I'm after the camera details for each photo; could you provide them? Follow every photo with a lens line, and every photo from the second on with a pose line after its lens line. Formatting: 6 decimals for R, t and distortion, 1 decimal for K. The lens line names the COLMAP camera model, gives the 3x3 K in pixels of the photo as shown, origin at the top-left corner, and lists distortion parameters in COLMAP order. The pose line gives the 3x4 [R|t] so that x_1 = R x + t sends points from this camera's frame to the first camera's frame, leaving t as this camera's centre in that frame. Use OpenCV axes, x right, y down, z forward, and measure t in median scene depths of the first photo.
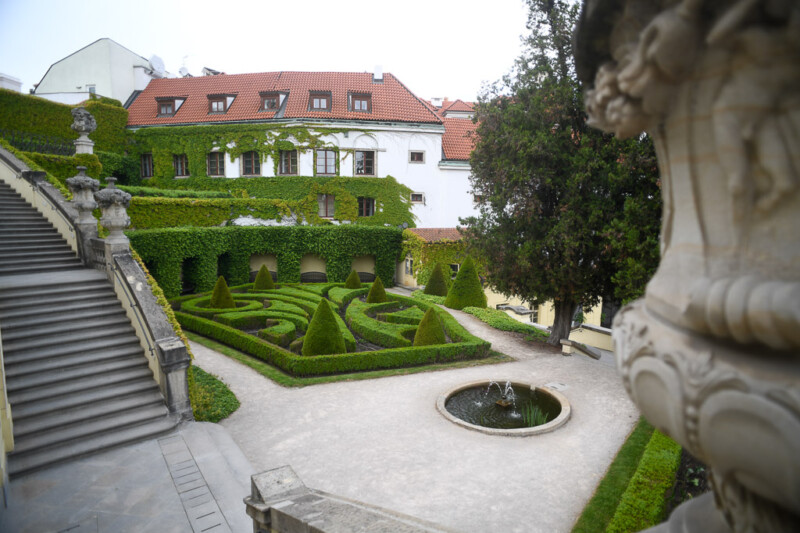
lens RADIAL K [[453.7, 0, 400.0], [0, 453.7, 266.5], [0, 0, 1]] dist [-0.103645, 0.065447]
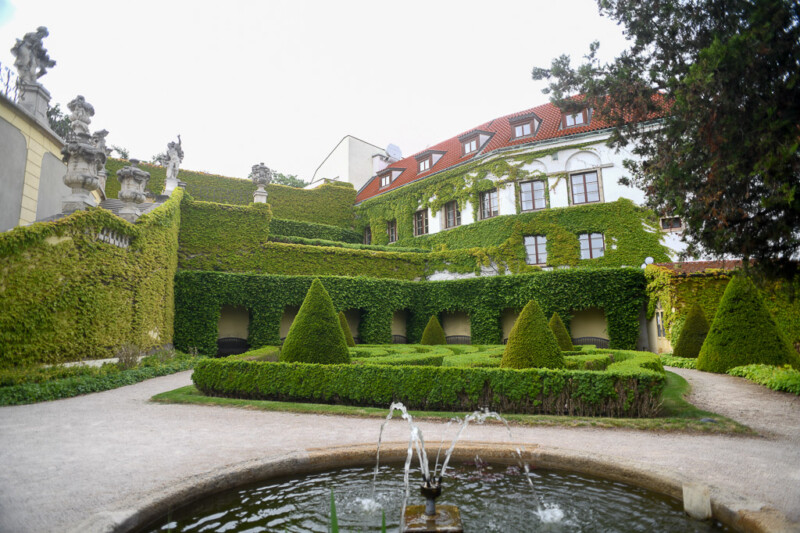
lens RADIAL K [[453.7, 0, 400.0], [0, 453.7, 266.5], [0, 0, 1]] dist [-0.103645, 0.065447]
pose [[0.770540, -0.117823, -0.626407, 0.134394], [-0.049554, 0.968718, -0.243166, 0.090856], [0.635463, 0.218410, 0.740597, 0.302718]]
